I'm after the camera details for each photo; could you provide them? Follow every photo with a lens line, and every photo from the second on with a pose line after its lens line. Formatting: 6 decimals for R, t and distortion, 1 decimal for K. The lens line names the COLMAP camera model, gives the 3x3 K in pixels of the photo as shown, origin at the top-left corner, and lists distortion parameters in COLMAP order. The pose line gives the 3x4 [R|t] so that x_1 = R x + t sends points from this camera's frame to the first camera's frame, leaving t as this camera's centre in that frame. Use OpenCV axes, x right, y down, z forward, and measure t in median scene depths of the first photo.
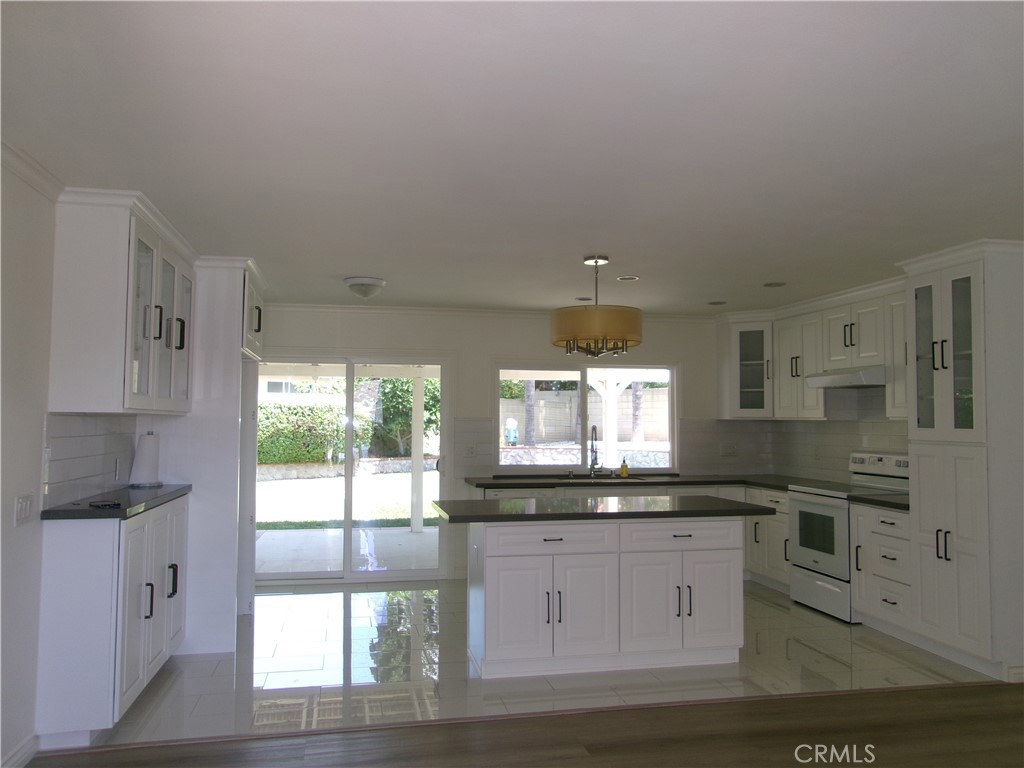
lens RADIAL K [[801.1, 0, 515.3], [0, 801.1, 382.0], [0, 0, 1]] dist [-0.034398, 0.049223]
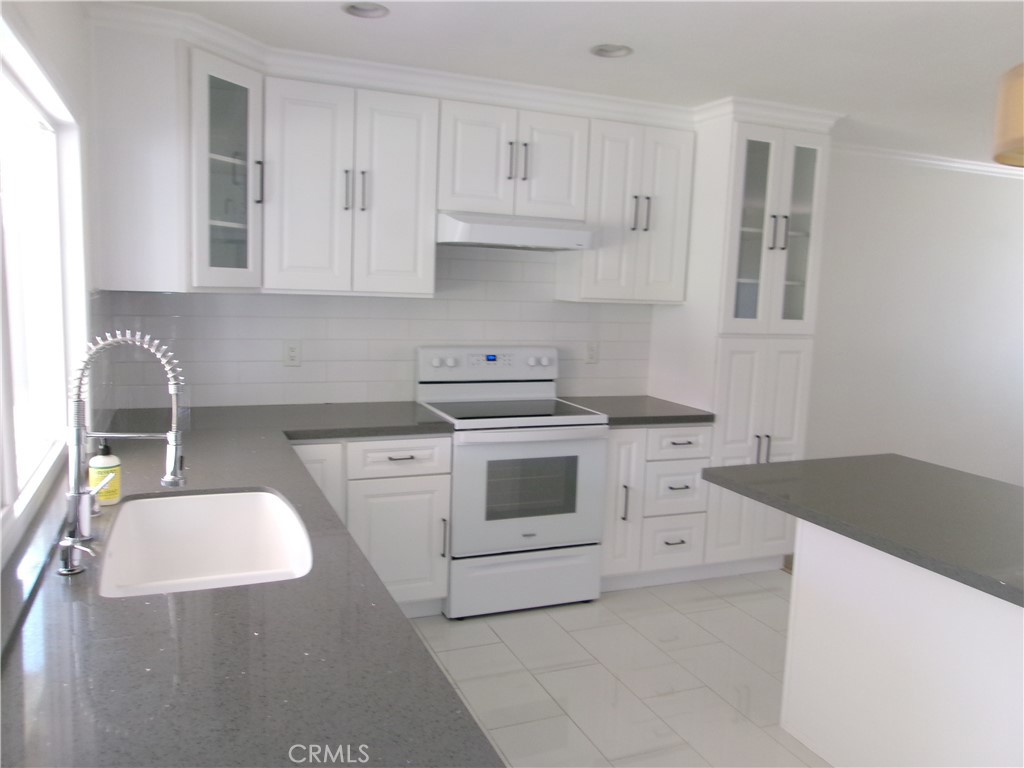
lens RADIAL K [[801.1, 0, 512.7], [0, 801.1, 383.4], [0, 0, 1]] dist [-0.034398, 0.049223]
pose [[-0.197685, -0.127741, 0.971907, -0.200171], [-0.083151, 0.990085, 0.113217, 0.041193], [-0.976733, -0.058434, -0.206347, 1.131611]]
